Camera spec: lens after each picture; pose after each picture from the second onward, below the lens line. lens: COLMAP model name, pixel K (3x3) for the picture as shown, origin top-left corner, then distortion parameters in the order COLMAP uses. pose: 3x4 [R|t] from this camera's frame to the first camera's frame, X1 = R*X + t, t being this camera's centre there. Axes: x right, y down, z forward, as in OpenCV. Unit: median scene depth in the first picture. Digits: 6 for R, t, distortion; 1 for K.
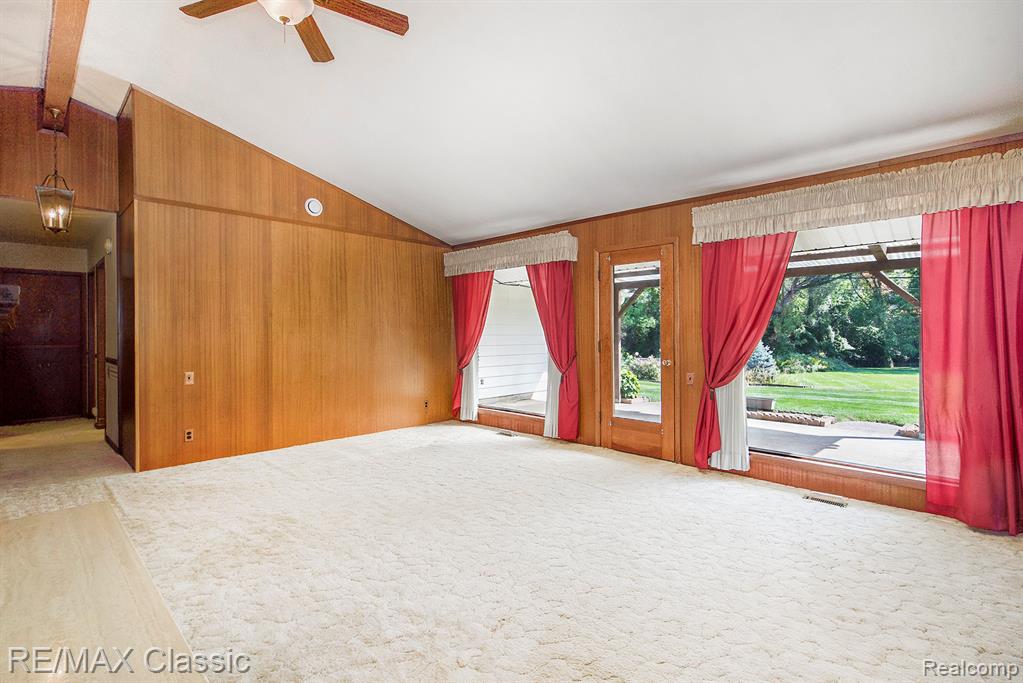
lens RADIAL K [[470.0, 0, 513.5], [0, 470.0, 336.8], [0, 0, 1]] dist [0.002224, 0.001297]
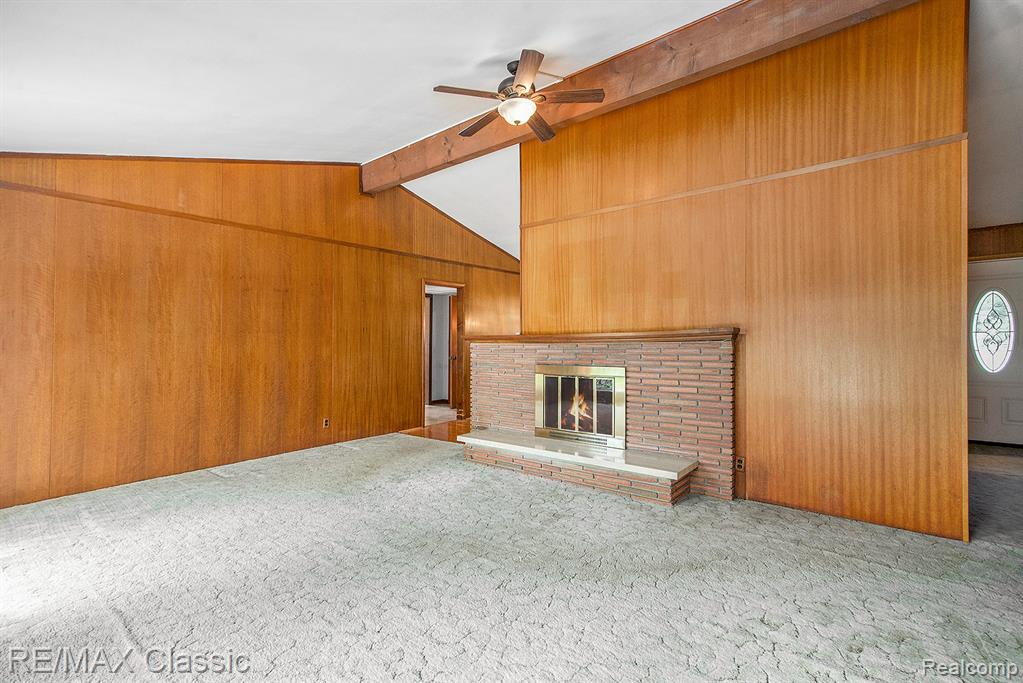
lens RADIAL K [[470.0, 0, 501.8], [0, 470.0, 336.5], [0, 0, 1]] dist [0.002224, 0.001297]
pose [[-0.996945, 0.008313, -0.077667, -0.190104], [0.008855, 0.999939, -0.006638, -0.007816], [0.077607, -0.007306, -0.996957, 1.351555]]
